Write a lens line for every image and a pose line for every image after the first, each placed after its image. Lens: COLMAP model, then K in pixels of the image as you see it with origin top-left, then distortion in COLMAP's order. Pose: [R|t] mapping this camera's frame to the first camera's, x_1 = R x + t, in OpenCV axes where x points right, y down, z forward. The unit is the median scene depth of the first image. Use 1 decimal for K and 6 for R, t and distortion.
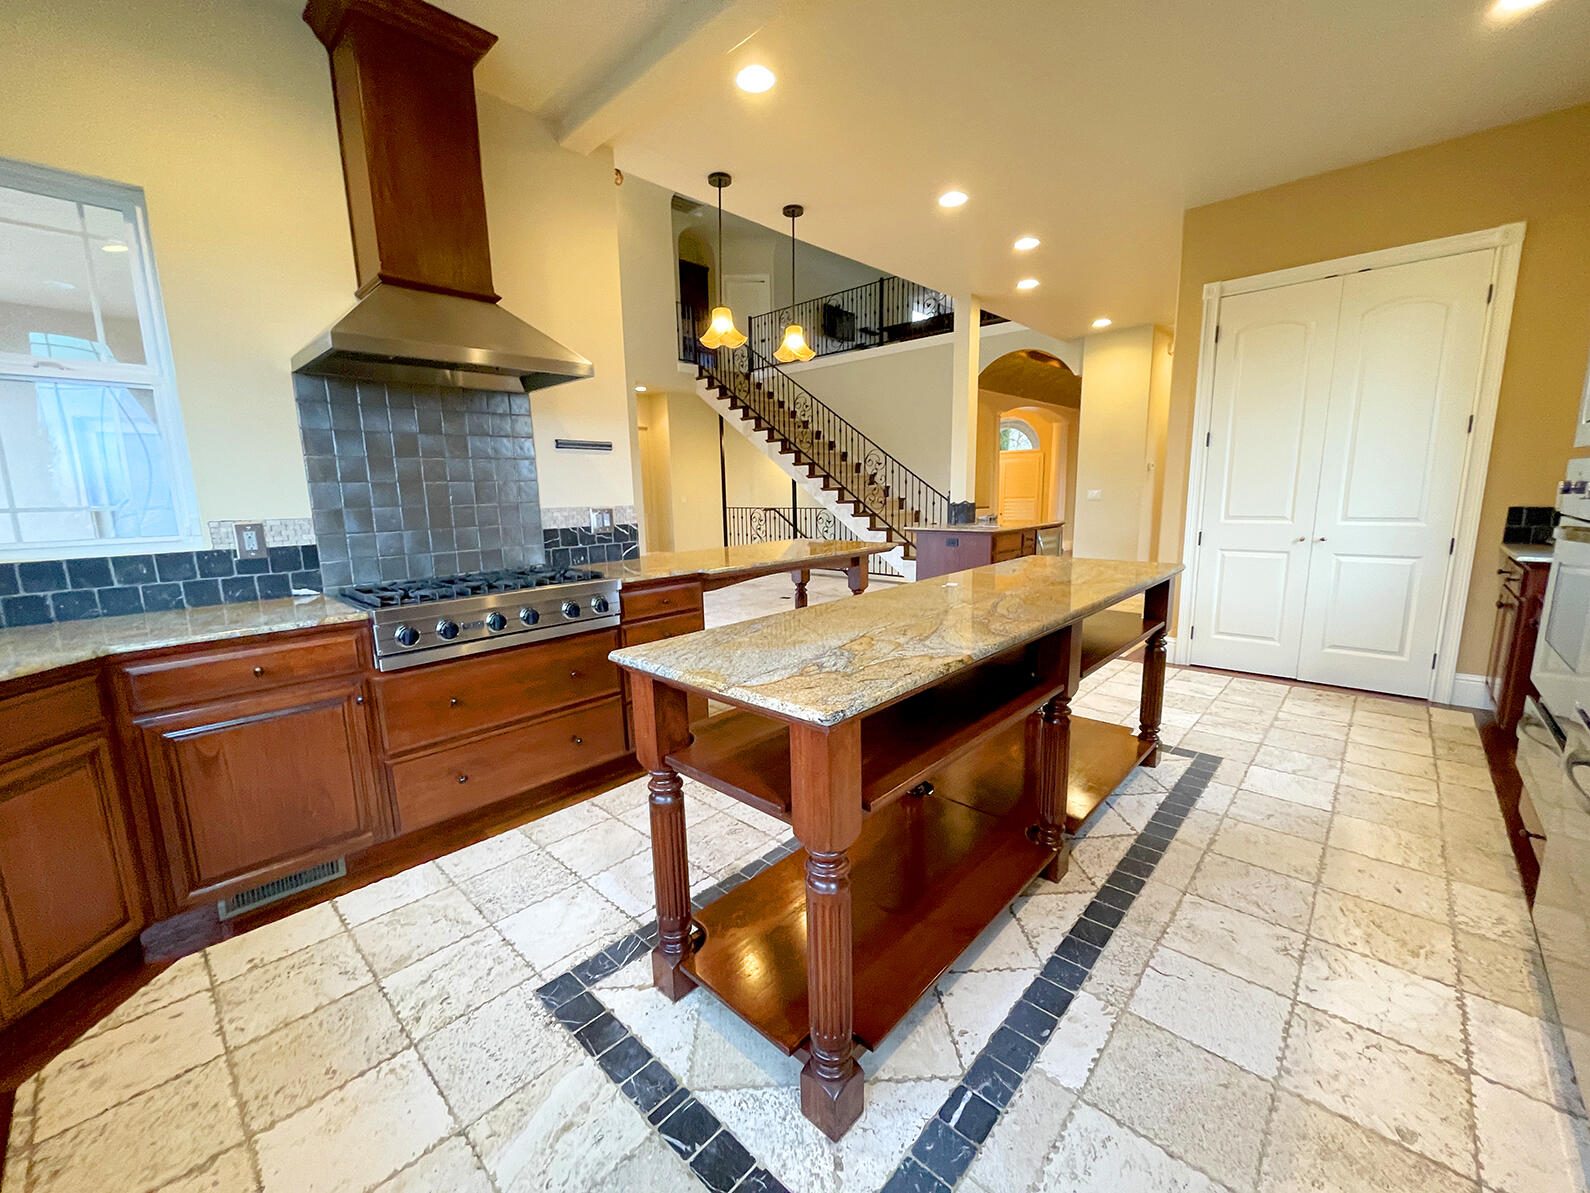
lens RADIAL K [[640.6, 0, 795.8], [0, 640.6, 596.4], [0, 0, 1]] dist [0.002914, -0.001682]
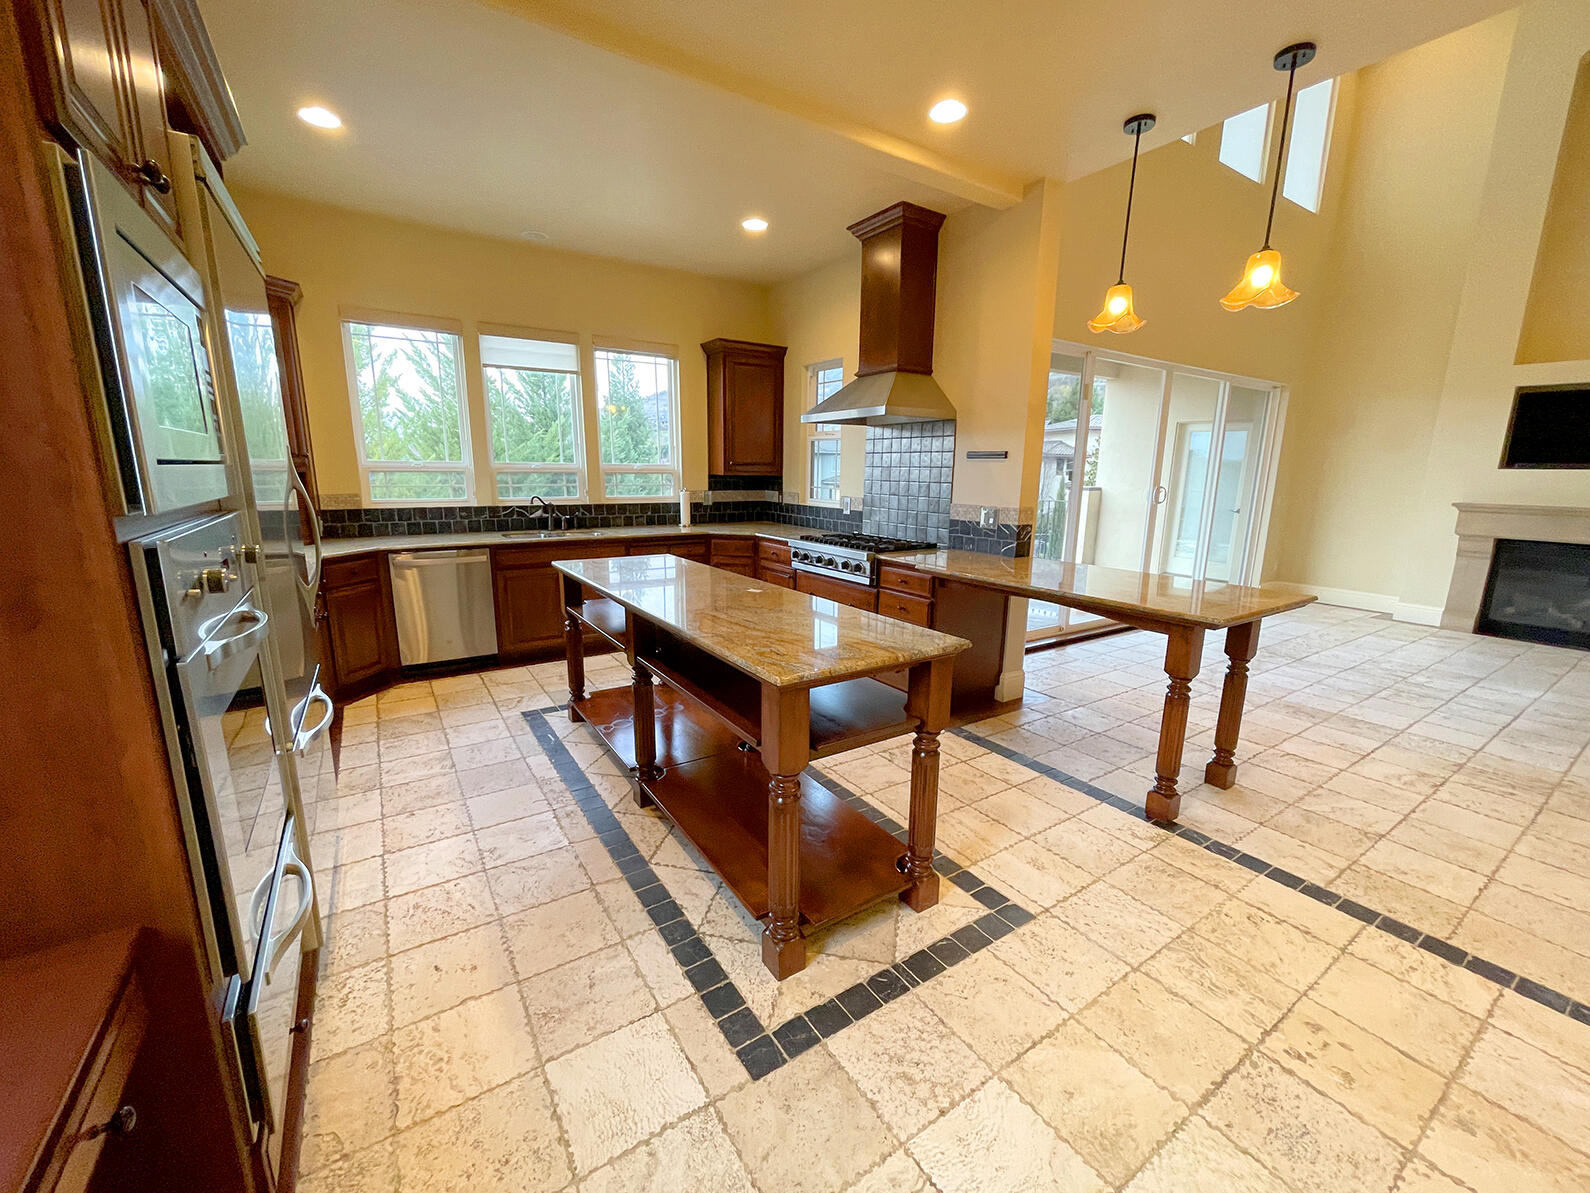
lens RADIAL K [[640.6, 0, 794.6], [0, 640.6, 598.7], [0, 0, 1]] dist [0.002914, -0.001682]
pose [[-0.237698, 0.212120, -0.947895, 1.319515], [-0.167293, 0.952342, 0.255066, -0.309006], [0.956824, 0.219204, -0.190883, 1.297571]]
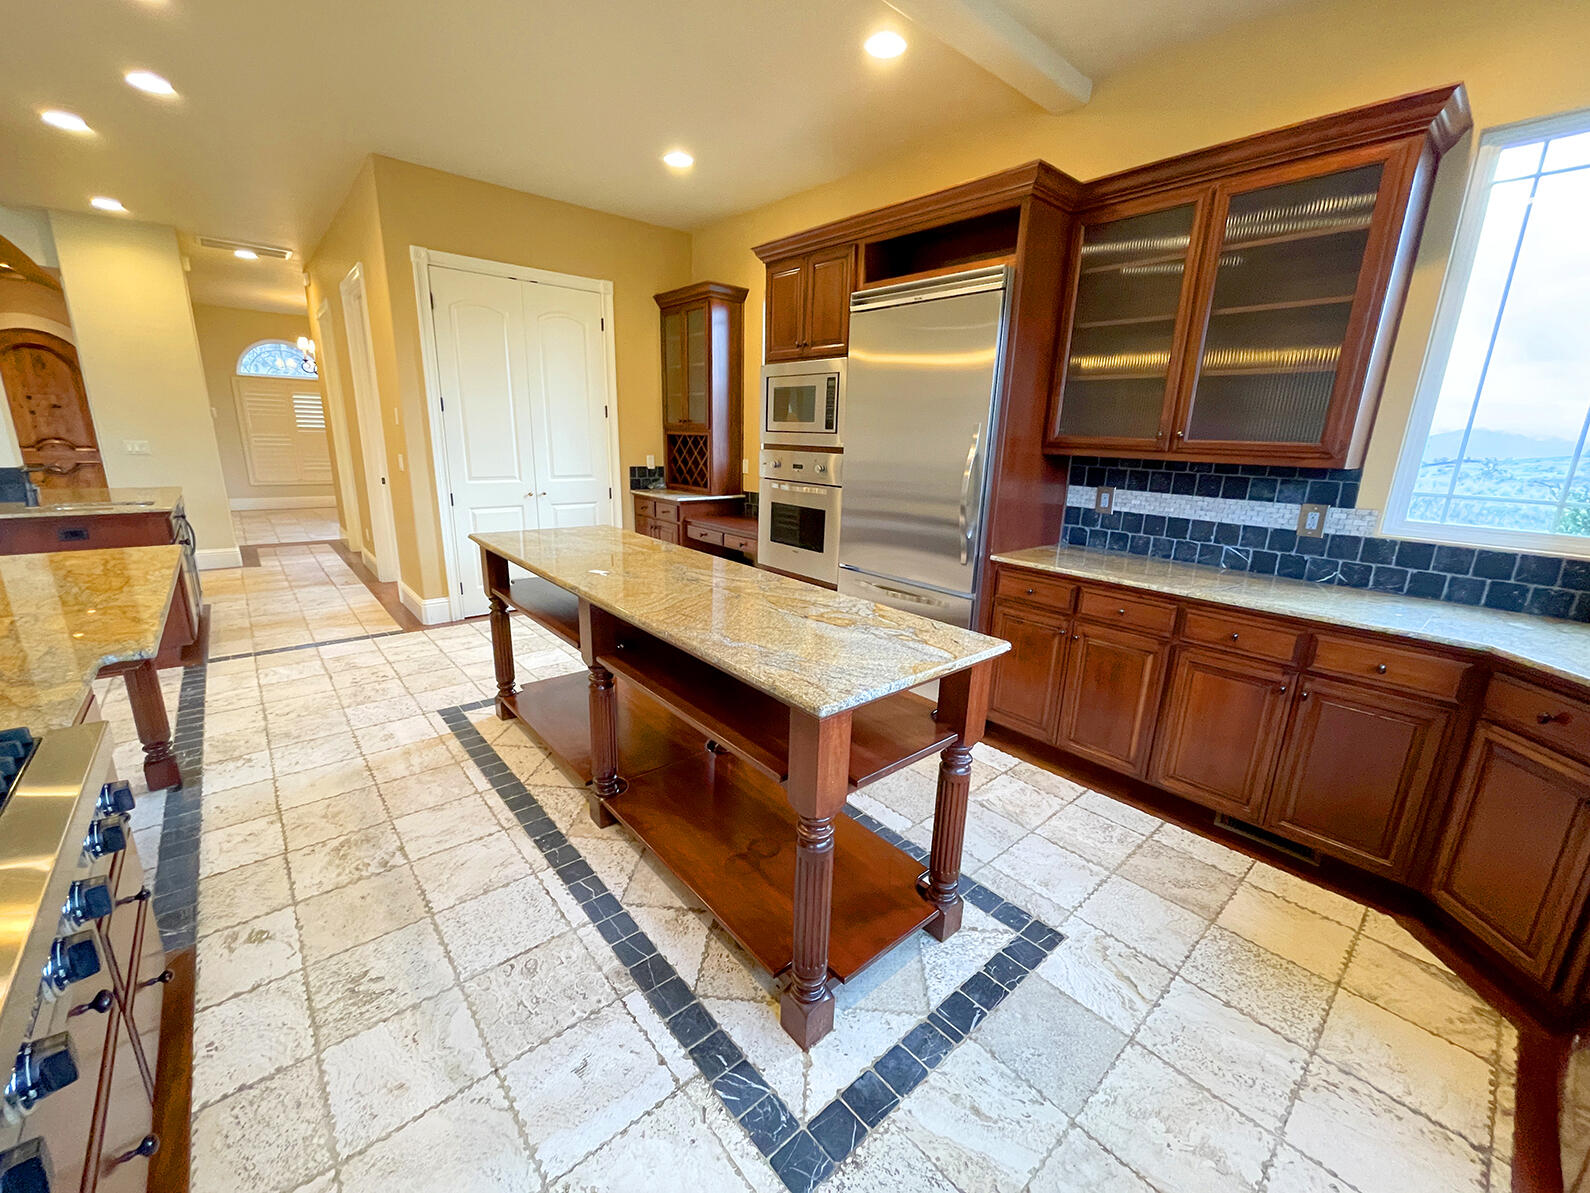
lens RADIAL K [[640.6, 0, 795.0], [0, 640.6, 598.0], [0, 0, 1]] dist [0.002914, -0.001682]
pose [[0.105807, -0.224907, 0.968618, -0.678182], [0.134733, 0.968346, 0.210126, -0.145053], [-0.985217, 0.108272, 0.132761, 0.586914]]
